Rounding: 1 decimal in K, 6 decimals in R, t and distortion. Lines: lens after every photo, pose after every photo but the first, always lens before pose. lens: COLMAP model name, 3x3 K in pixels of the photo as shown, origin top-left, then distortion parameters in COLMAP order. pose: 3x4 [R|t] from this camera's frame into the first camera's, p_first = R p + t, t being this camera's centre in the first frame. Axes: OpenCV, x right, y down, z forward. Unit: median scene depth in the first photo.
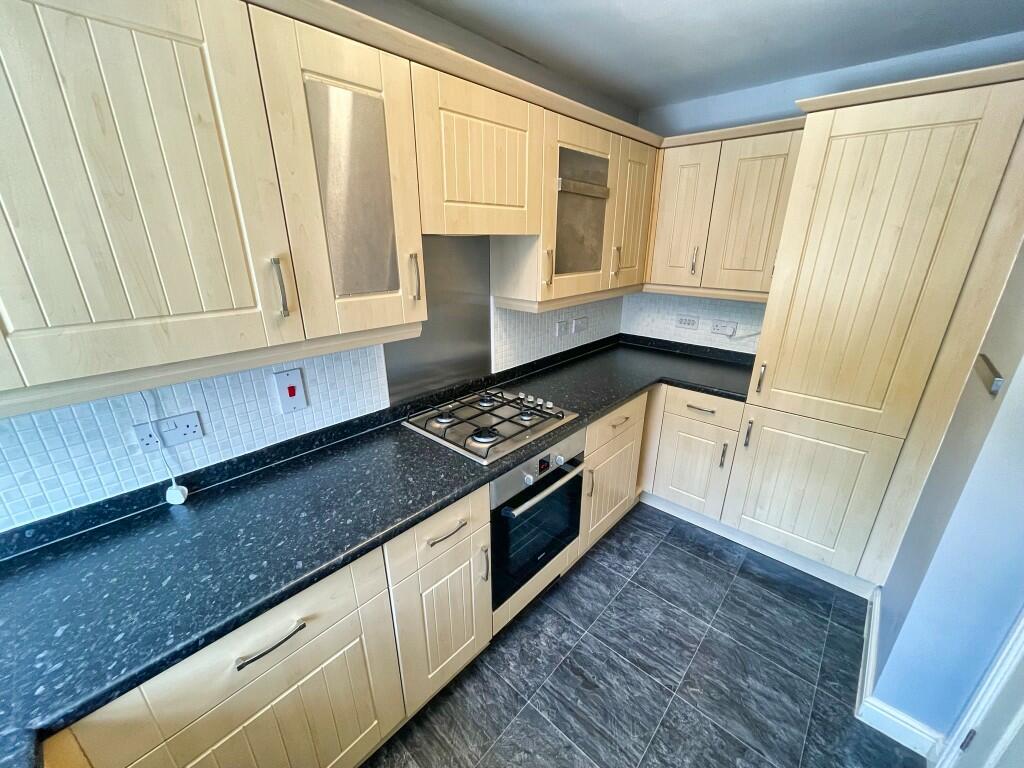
lens RADIAL K [[412.5, 0, 515.6], [0, 412.5, 388.1], [0, 0, 1]] dist [-0.001622, 0.000636]
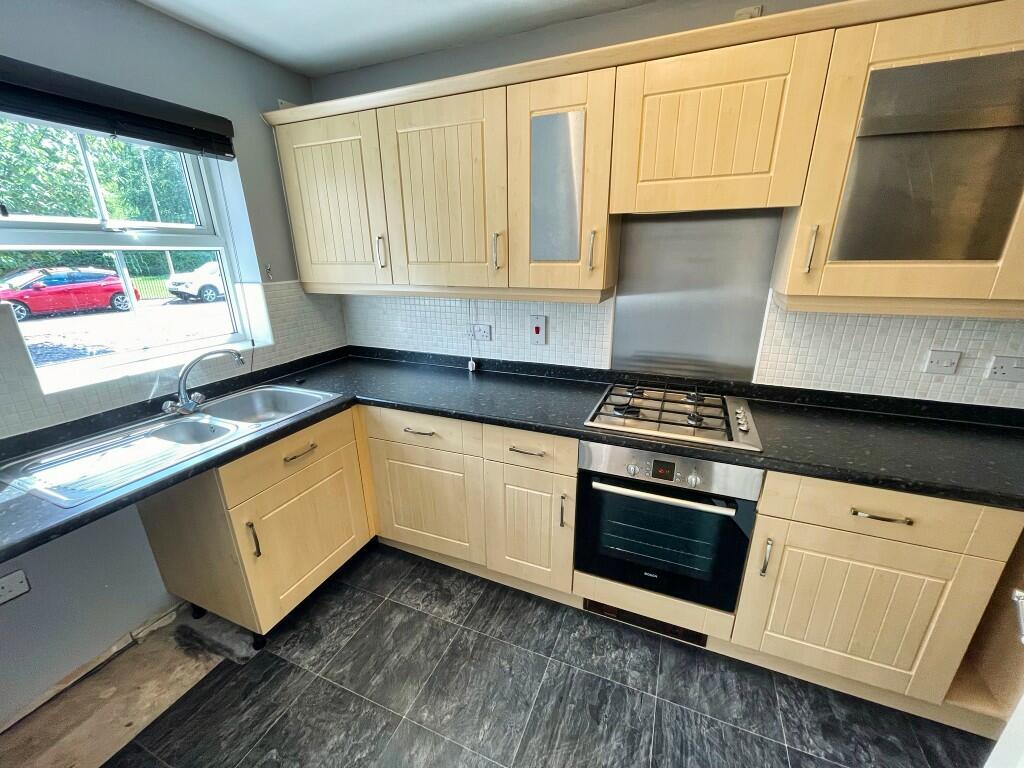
lens RADIAL K [[412.5, 0, 515.8], [0, 412.5, 386.7], [0, 0, 1]] dist [-0.001622, 0.000636]
pose [[0.336479, 0.287114, -0.896854, 0.748369], [-0.313073, 0.932320, 0.181010, -0.042898], [0.888126, 0.219875, 0.403594, 0.352779]]
